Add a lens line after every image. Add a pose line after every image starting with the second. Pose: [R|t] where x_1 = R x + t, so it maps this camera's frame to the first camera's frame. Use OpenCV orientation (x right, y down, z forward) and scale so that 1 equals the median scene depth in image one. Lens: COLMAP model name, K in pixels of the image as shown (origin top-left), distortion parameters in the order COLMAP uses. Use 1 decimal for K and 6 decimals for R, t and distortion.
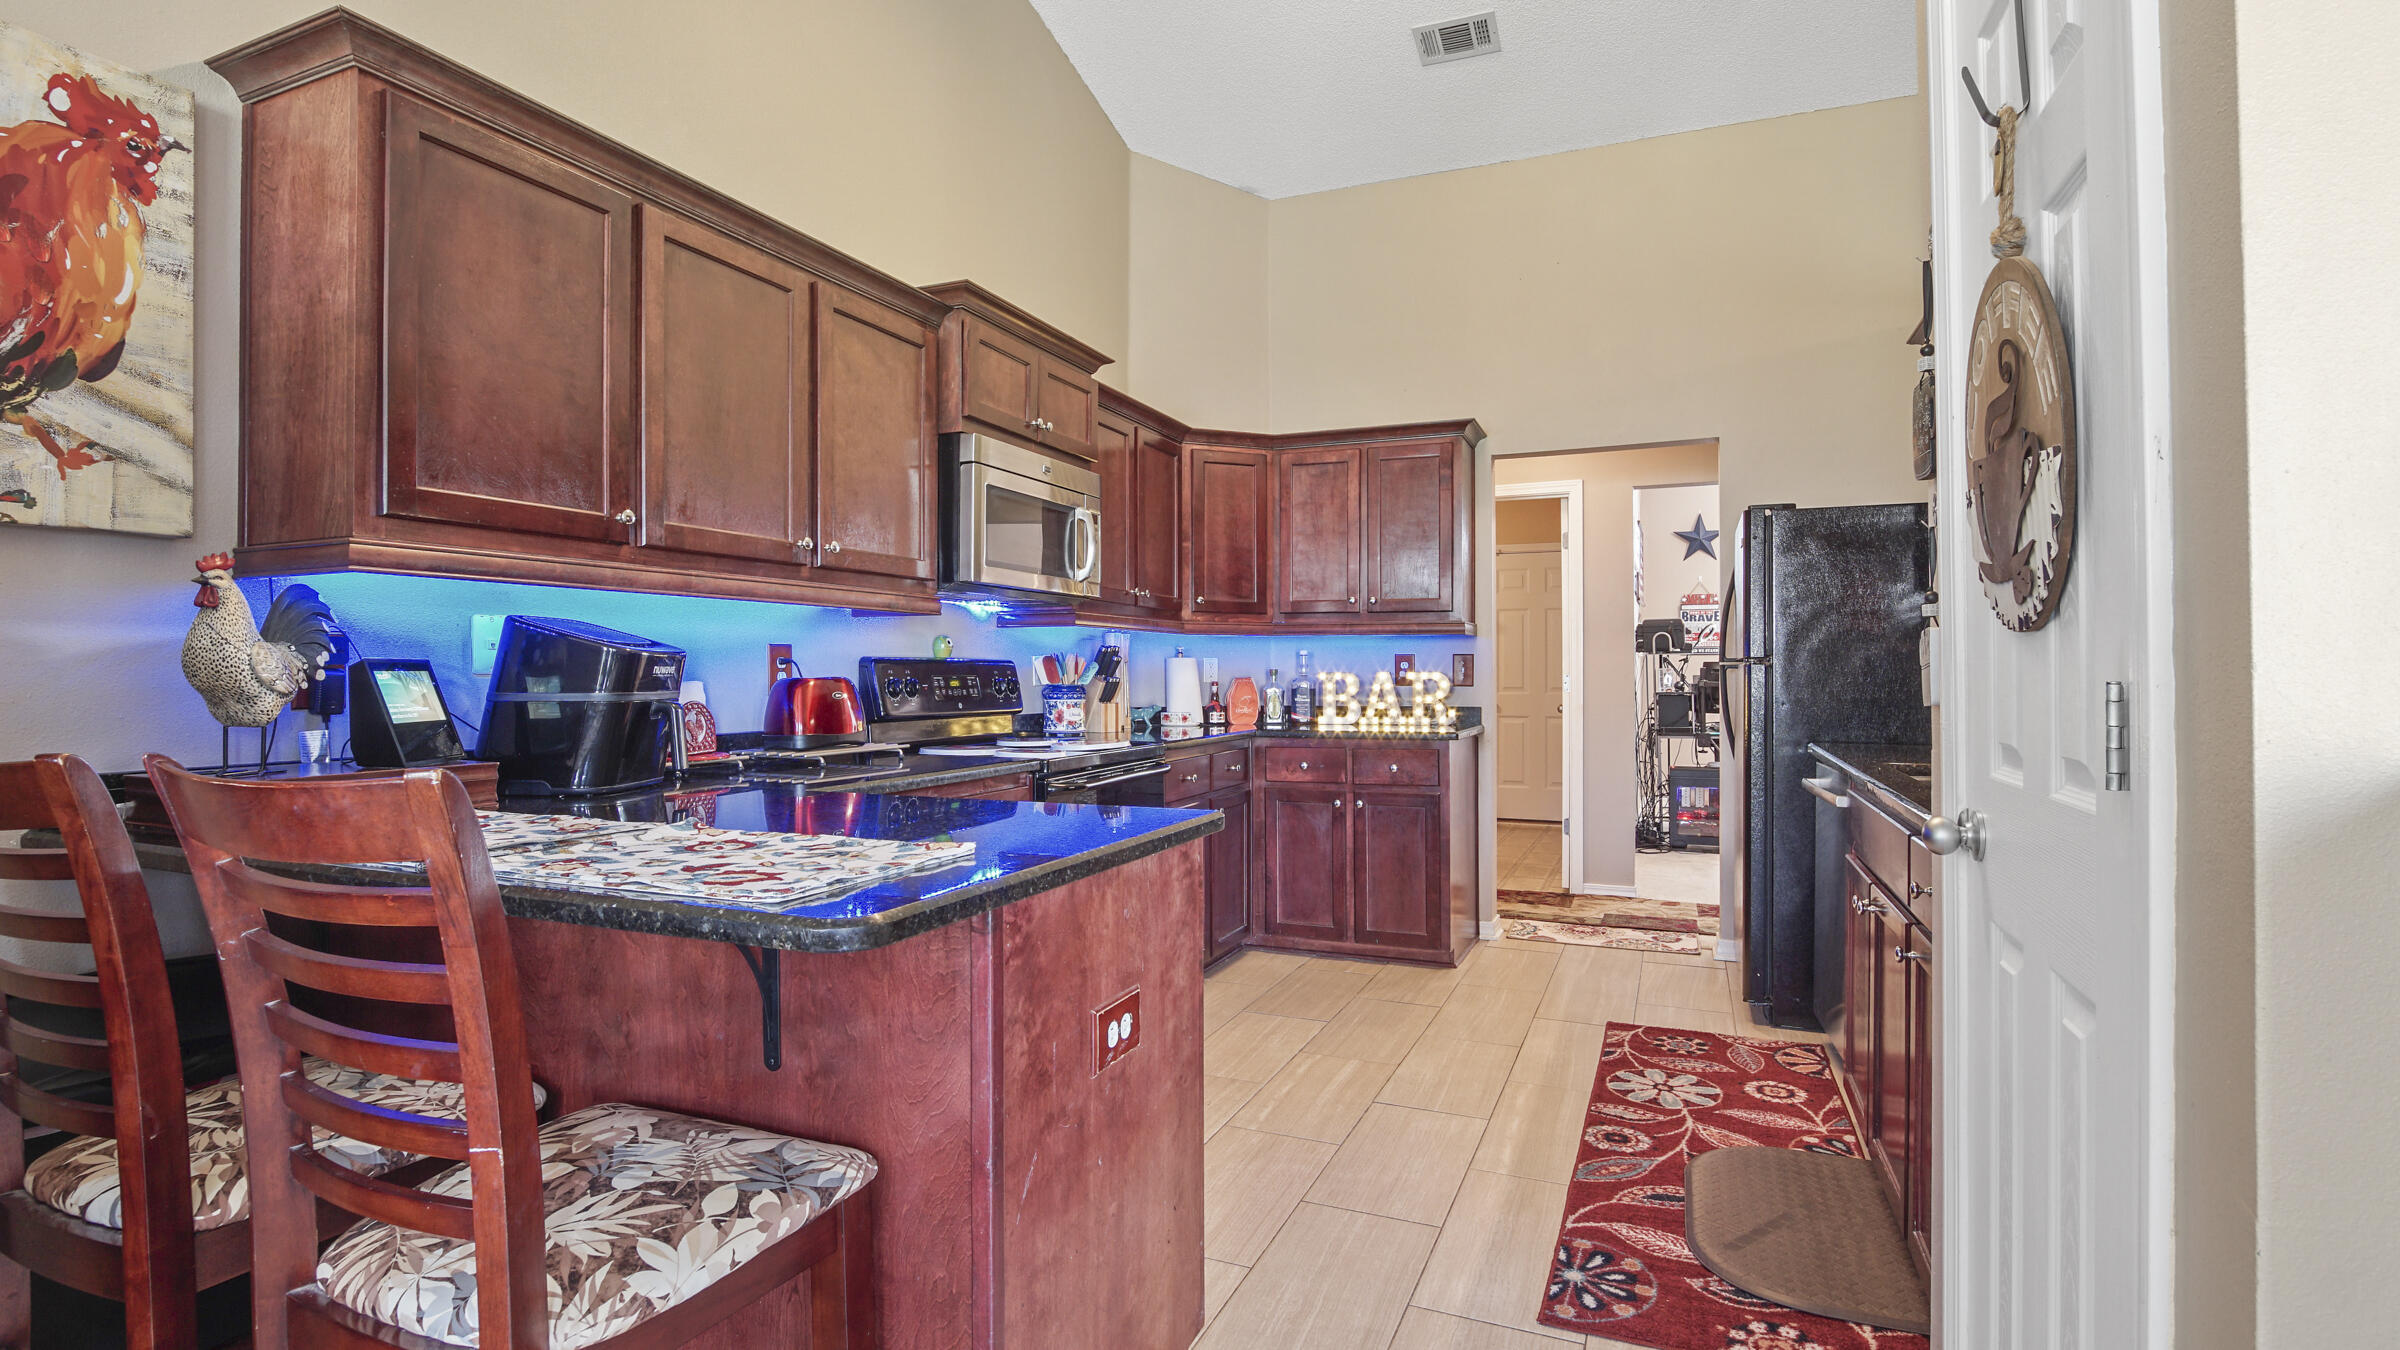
lens RADIAL K [[1110.6, 0, 1200.0], [0, 1110.6, 675.0], [0, 0, 1]] dist [-0.020703, 0.000441]
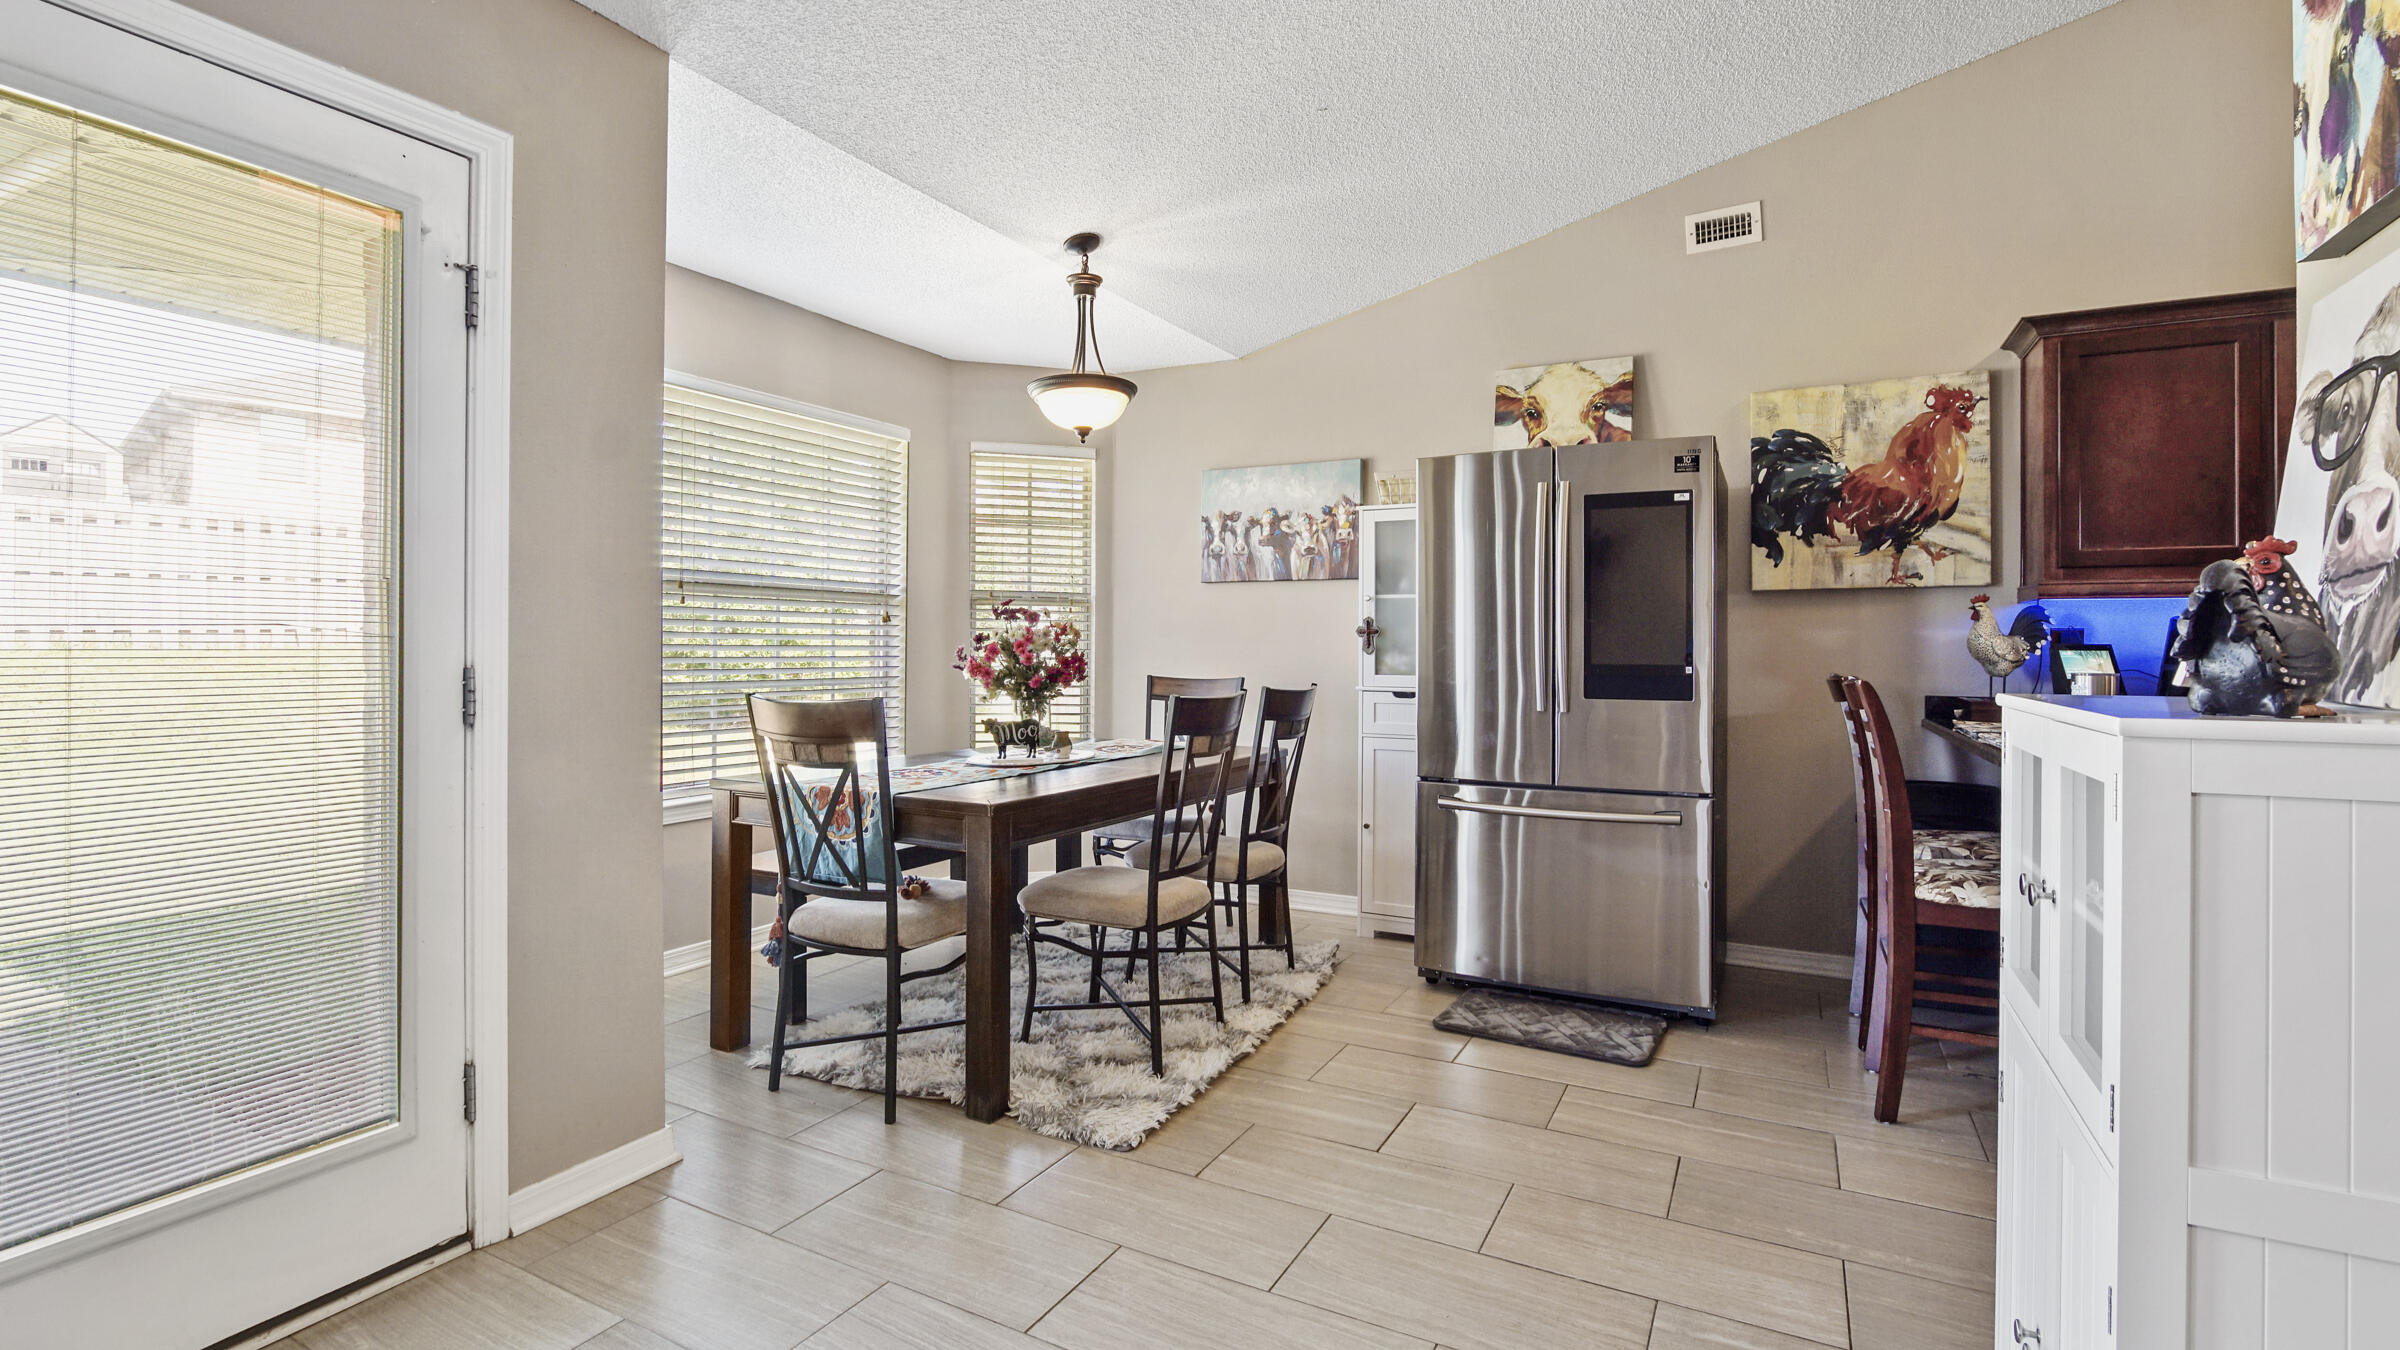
lens RADIAL K [[1096.0, 0, 1201.0], [0, 1096.0, 652.3], [0, 0, 1]] dist [-0.000679, -0.000076]
pose [[-0.081749, 0.004604, -0.996642, 1.324728], [-0.007935, 0.999955, 0.005270, 0.001615], [0.996621, 0.008339, -0.081708, -0.332894]]
